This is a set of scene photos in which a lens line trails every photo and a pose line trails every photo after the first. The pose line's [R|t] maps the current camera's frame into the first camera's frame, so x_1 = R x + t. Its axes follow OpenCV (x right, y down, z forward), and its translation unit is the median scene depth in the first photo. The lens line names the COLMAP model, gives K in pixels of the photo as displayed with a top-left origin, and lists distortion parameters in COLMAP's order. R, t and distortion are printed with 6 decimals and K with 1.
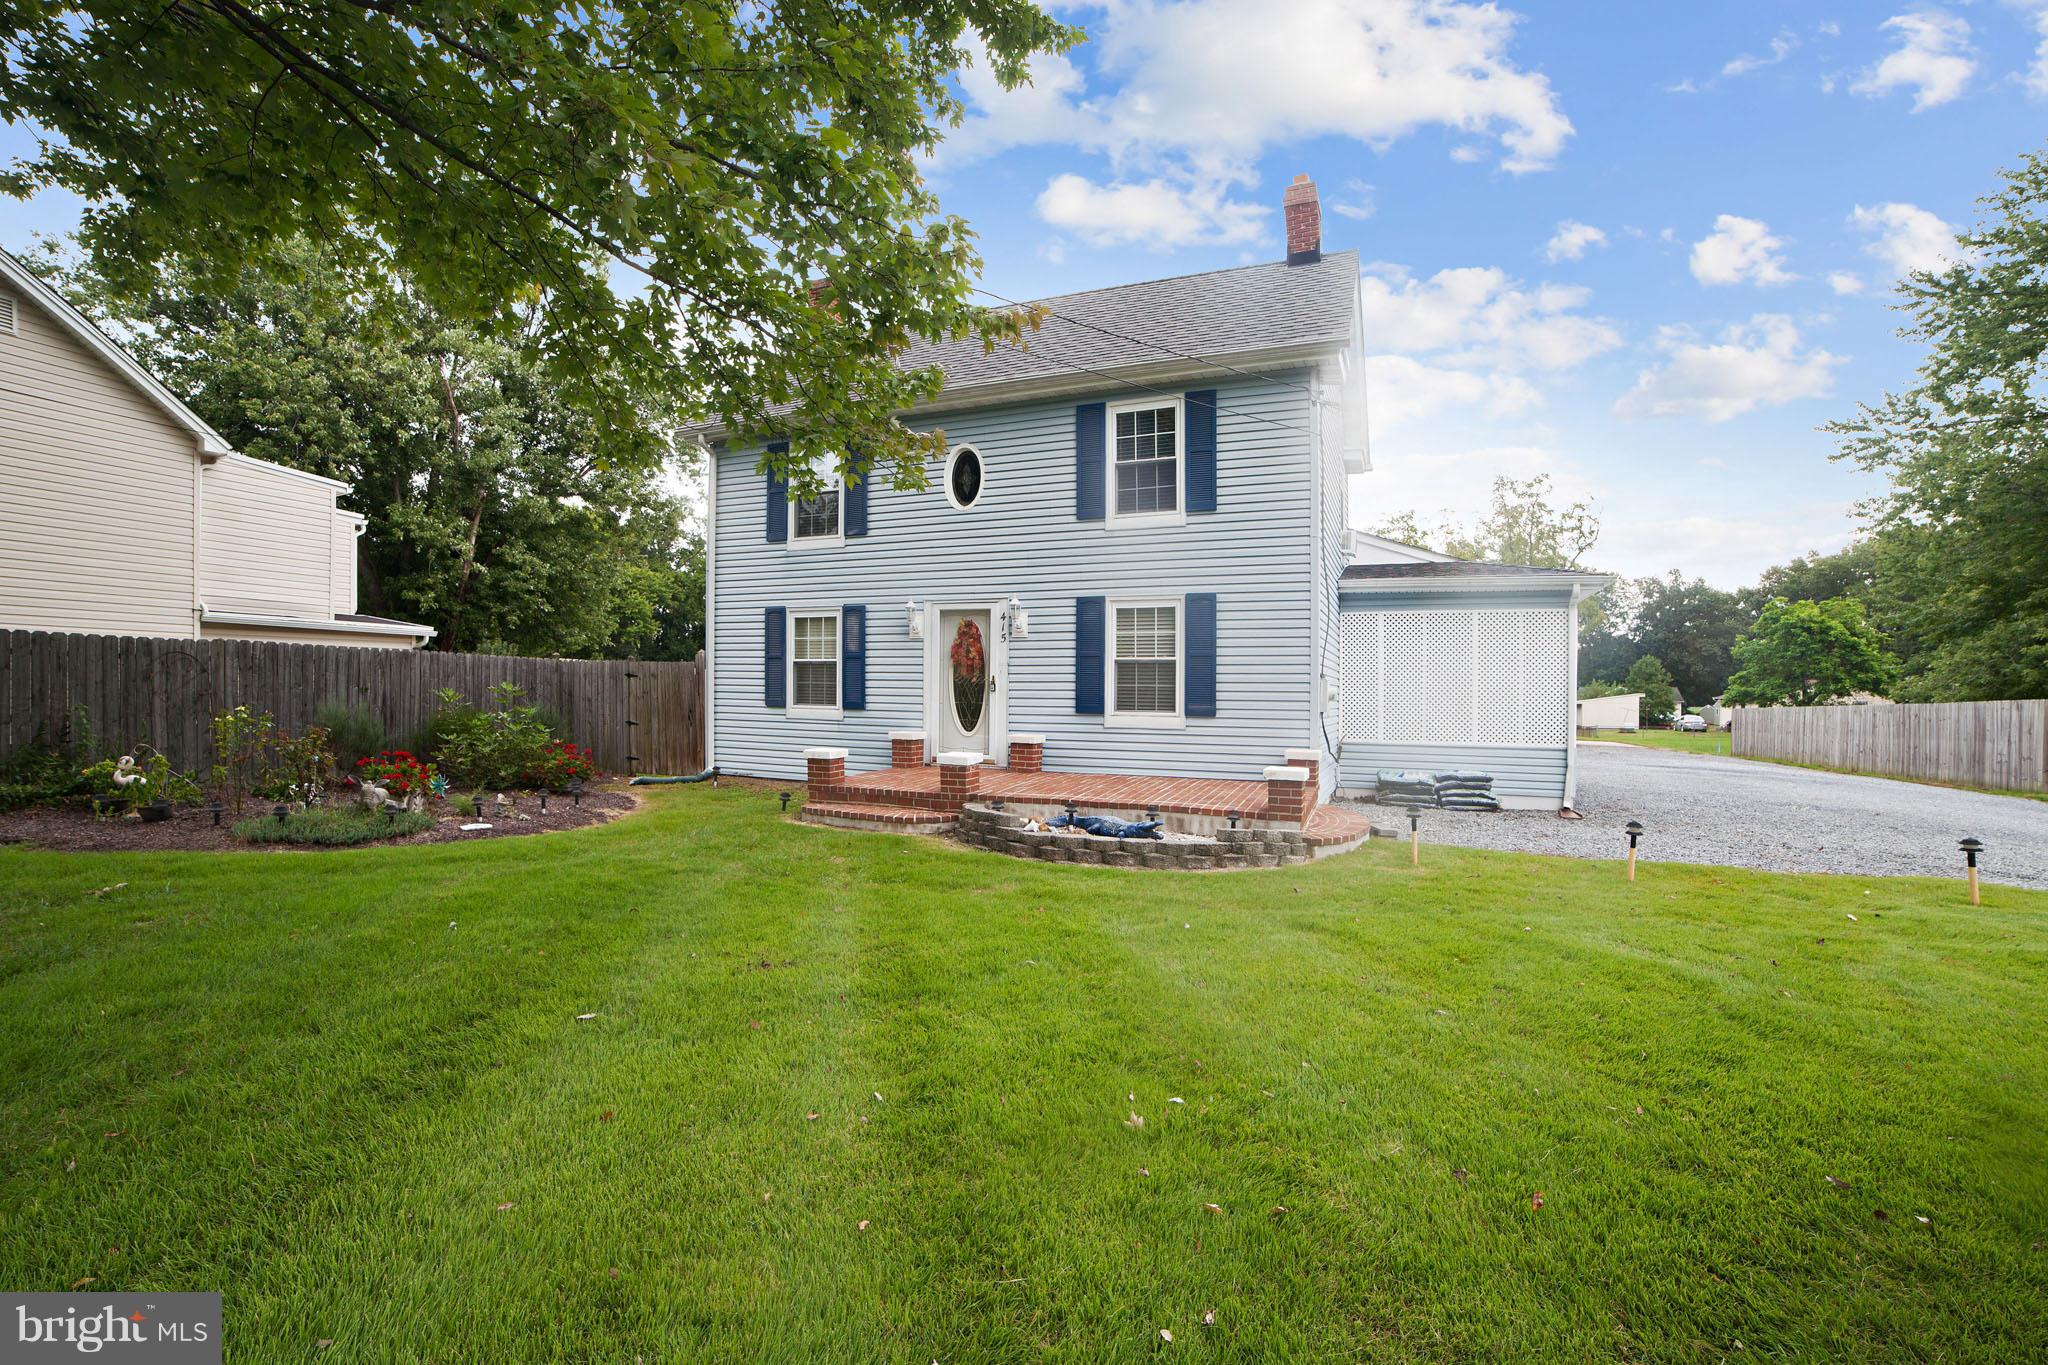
lens RADIAL K [[893.2, 0, 1007.8], [0, 893.2, 702.5], [0, 0, 1]] dist [-0.067571, 0.021239]
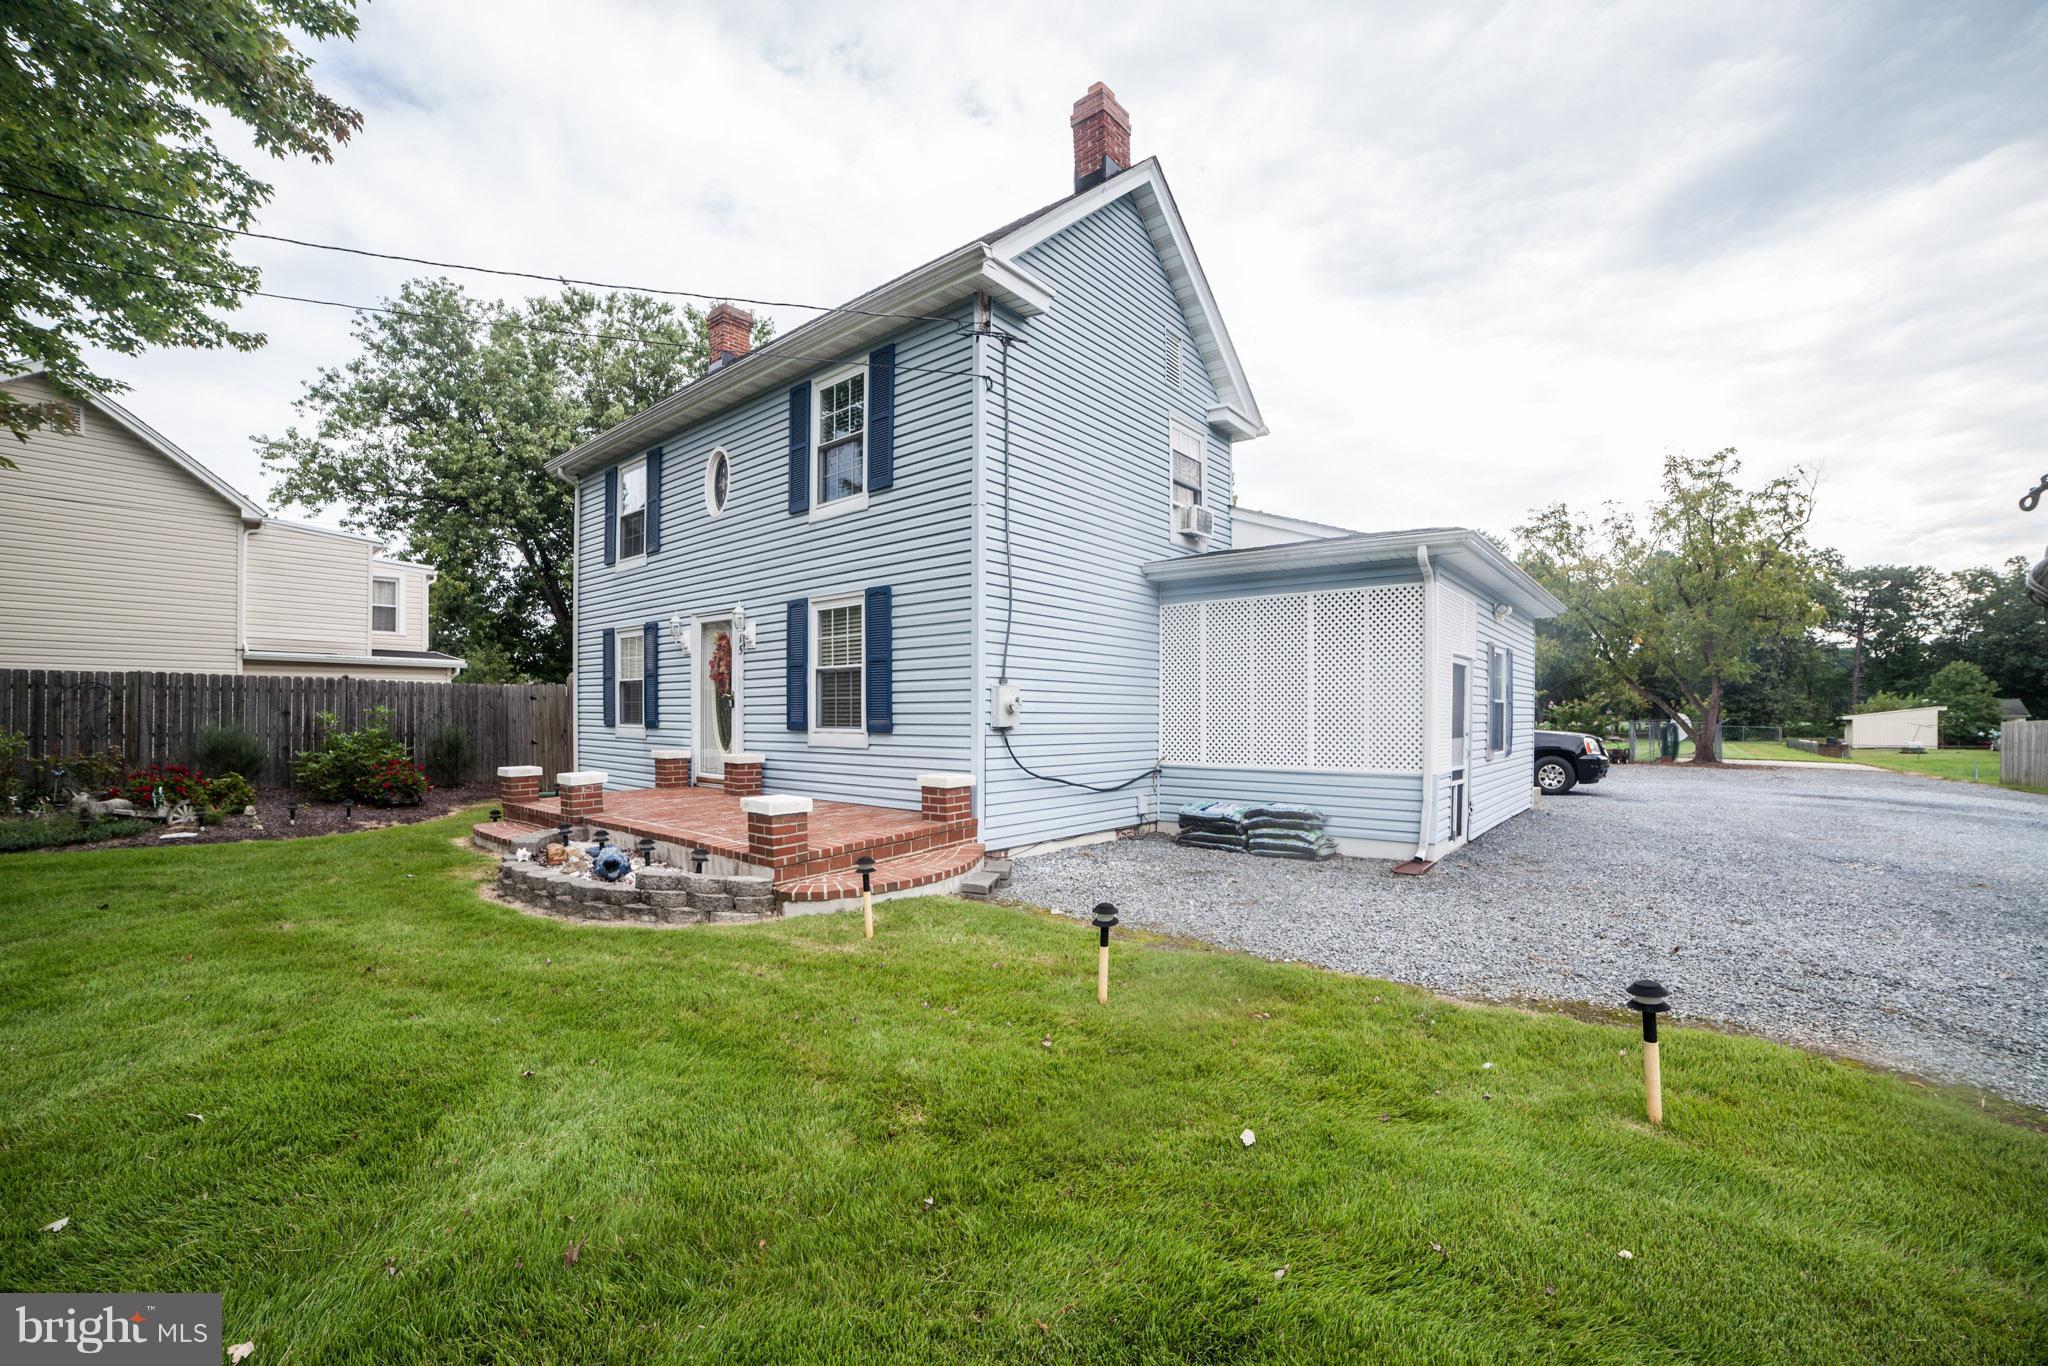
lens RADIAL K [[813.0, 0, 1042.2], [0, 813.0, 729.0], [0, 0, 1]] dist [-0.073574, 0.027061]
pose [[0.964386, -0.005272, -0.264445, 0.485665], [0.006949, 0.999961, 0.005409, 0.007523], [0.264406, -0.007054, 0.964386, 0.255283]]
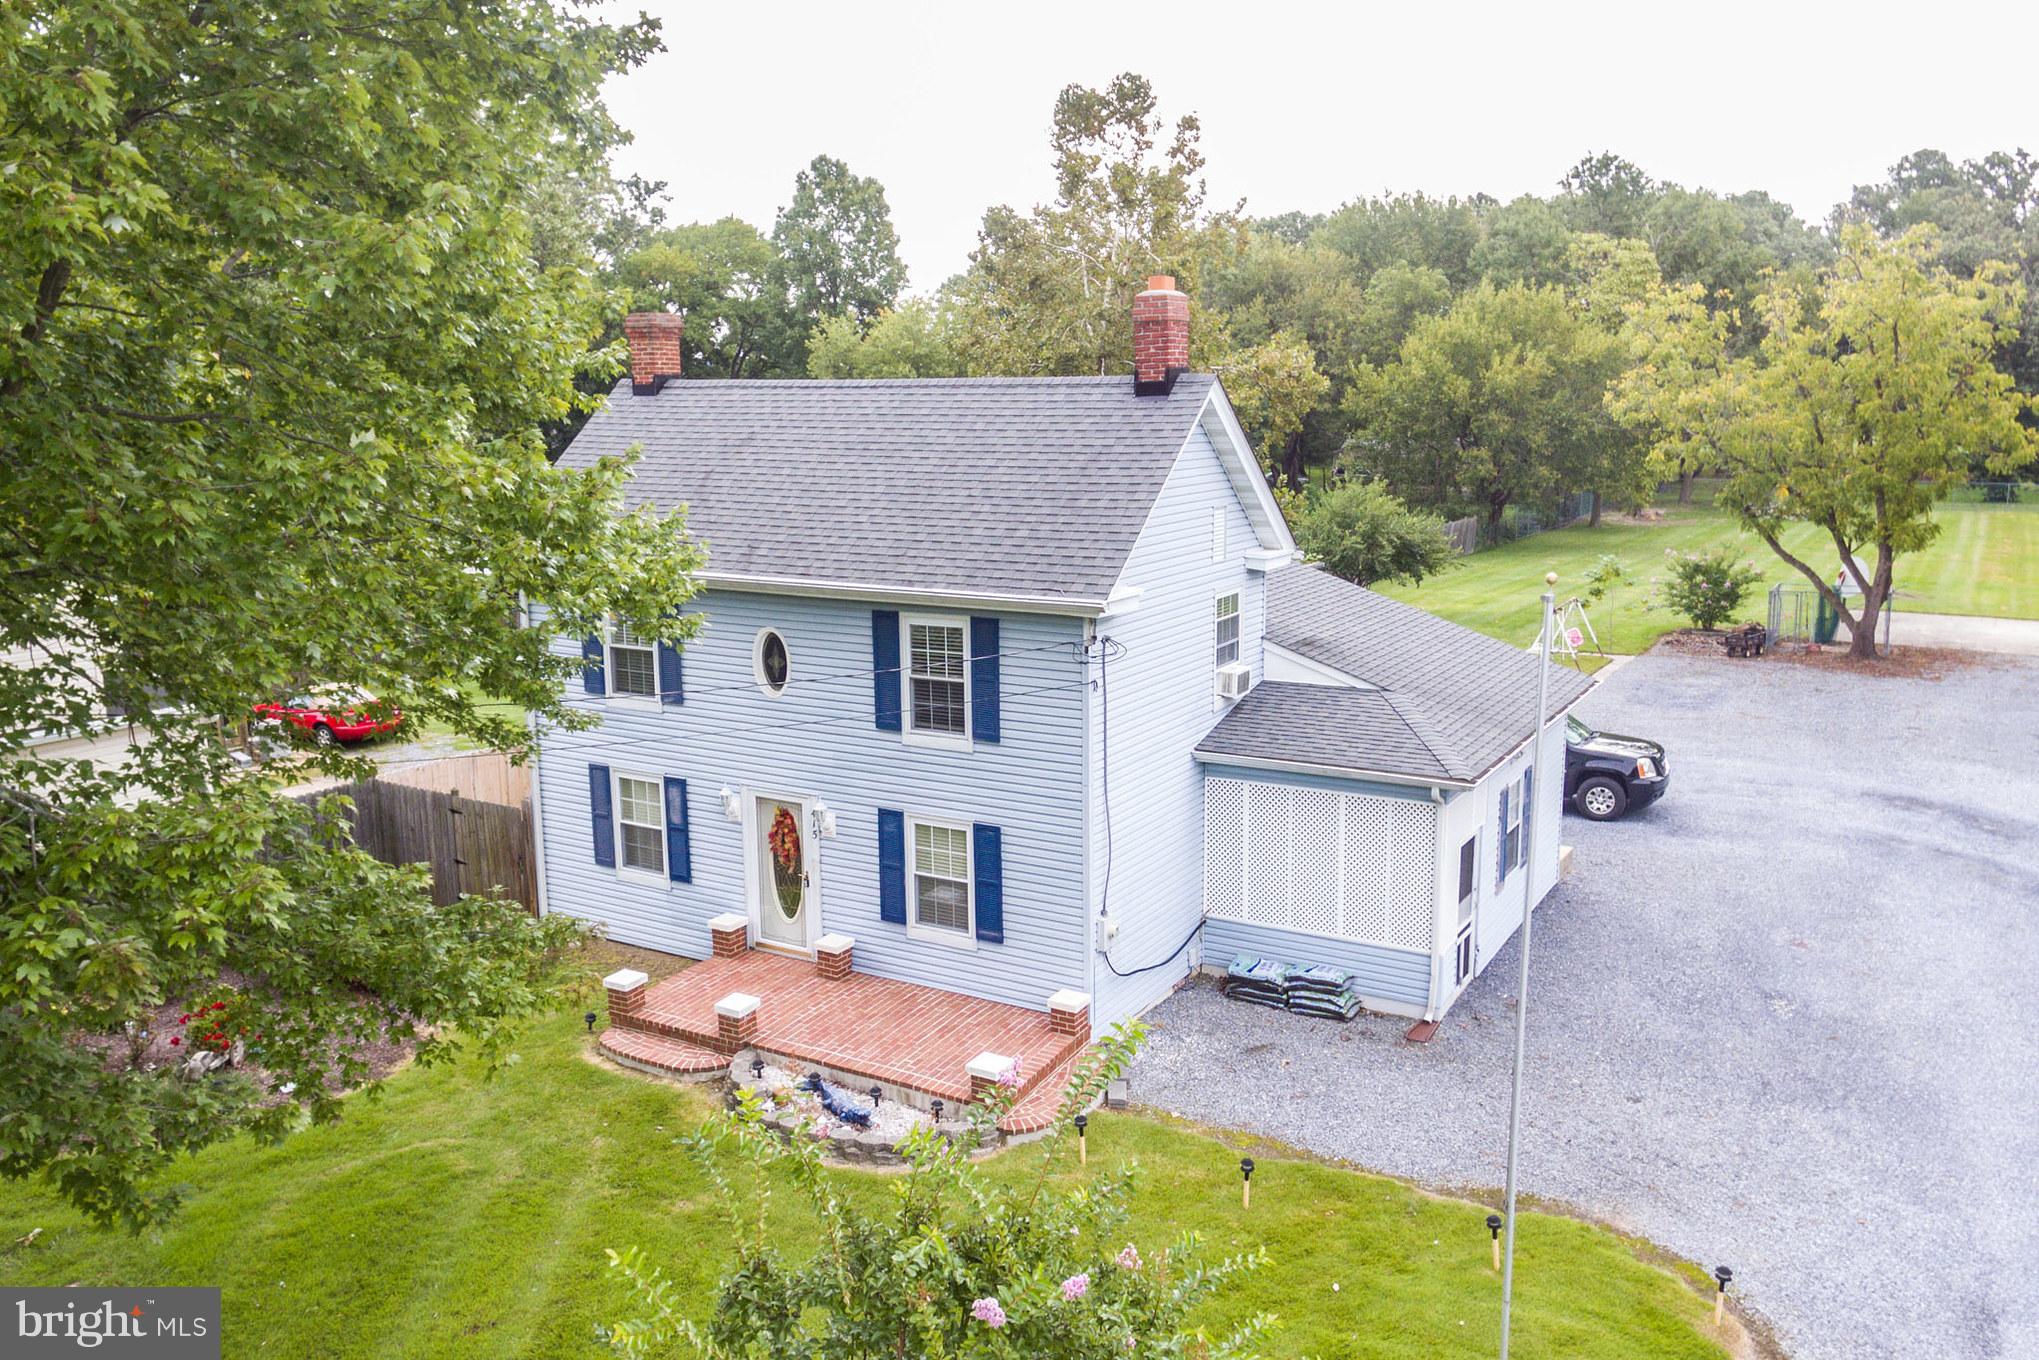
lens RADIAL K [[1570.8, 0, 1019.6], [0, 1570.8, 652.2], [0, 0, 1]] dist [0.105766, 0.000065]
pose [[0.992468, -0.001076, -0.122502, 0.399097], [0.022164, 0.985037, 0.170910, -0.520276], [0.120485, -0.172338, 0.977642, -0.578202]]
